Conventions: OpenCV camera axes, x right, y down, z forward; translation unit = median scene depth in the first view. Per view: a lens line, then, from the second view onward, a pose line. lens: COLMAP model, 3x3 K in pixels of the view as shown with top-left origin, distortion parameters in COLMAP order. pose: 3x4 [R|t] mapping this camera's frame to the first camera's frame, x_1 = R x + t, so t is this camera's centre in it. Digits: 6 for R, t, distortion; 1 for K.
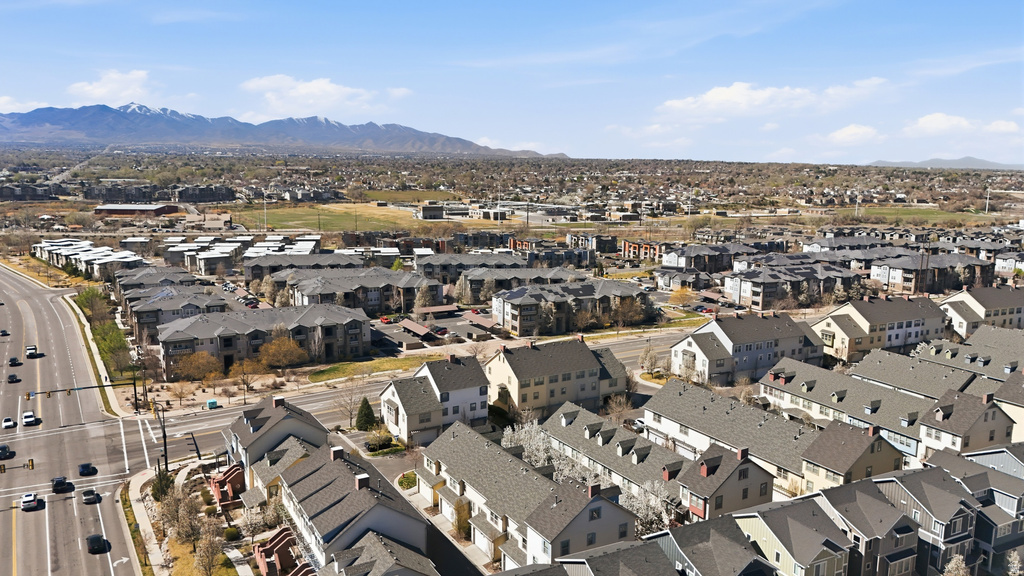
lens RADIAL K [[755.4, 0, 512.4], [0, 755.4, 290.9], [0, 0, 1]] dist [0.075356, -0.076419]
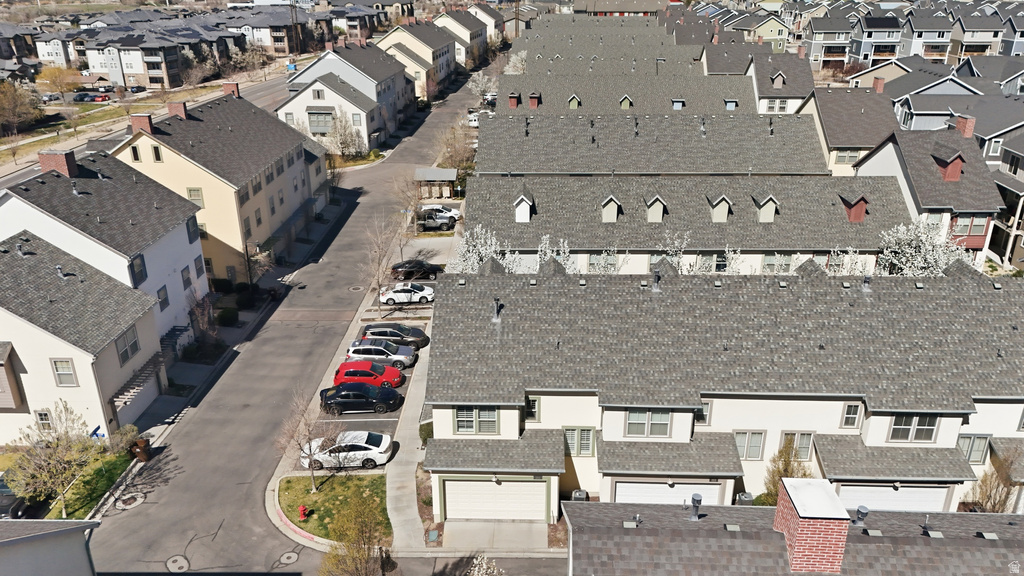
lens RADIAL K [[755.4, 0, 509.1], [0, 755.4, 295.2], [0, 0, 1]] dist [0.075356, -0.076419]
pose [[0.531029, -0.338244, 0.776916, -0.144521], [0.149606, 0.939896, 0.306943, 0.038646], [-0.834042, -0.046765, 0.549715, 0.364493]]
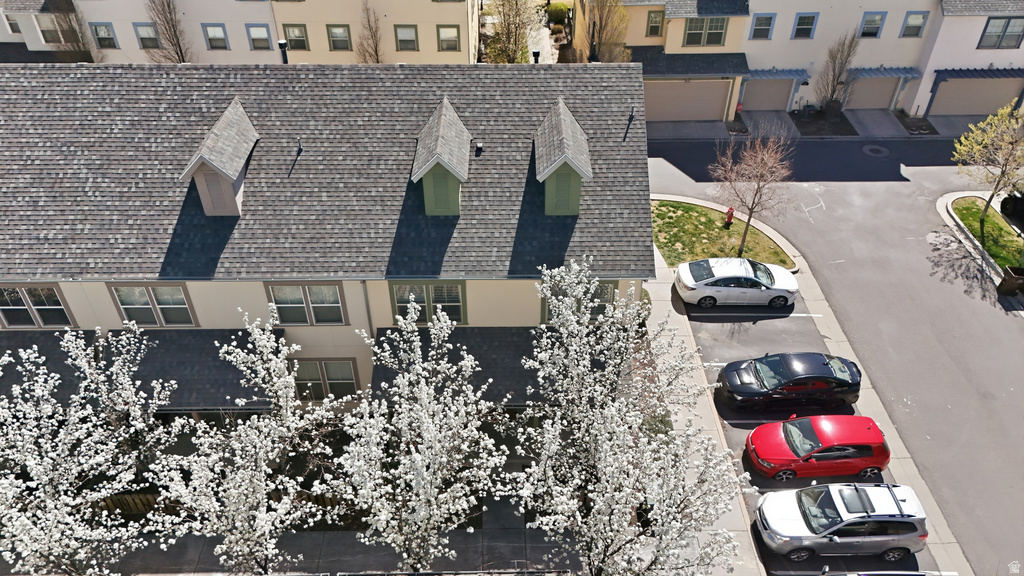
lens RADIAL K [[755.4, 0, 513.6], [0, 755.4, 291.7], [0, 0, 1]] dist [0.075356, -0.076419]
pose [[-0.498844, 0.535450, -0.681505, 0.050987], [-0.149758, 0.721248, 0.676294, 0.038864], [0.853655, 0.439426, -0.279602, 0.484067]]
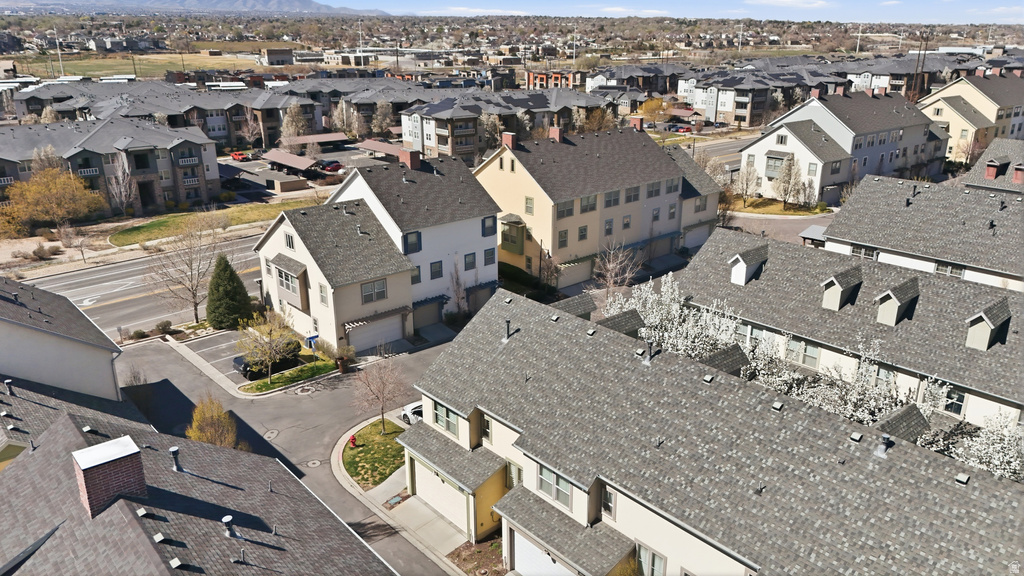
lens RADIAL K [[755.4, 0, 511.9], [0, 755.4, 291.4], [0, 0, 1]] dist [0.075356, -0.076419]
pose [[0.982295, -0.072282, 0.172833, -0.059590], [0.042001, 0.984054, 0.172839, 0.050980], [-0.182570, -0.162520, 0.969668, 0.299271]]
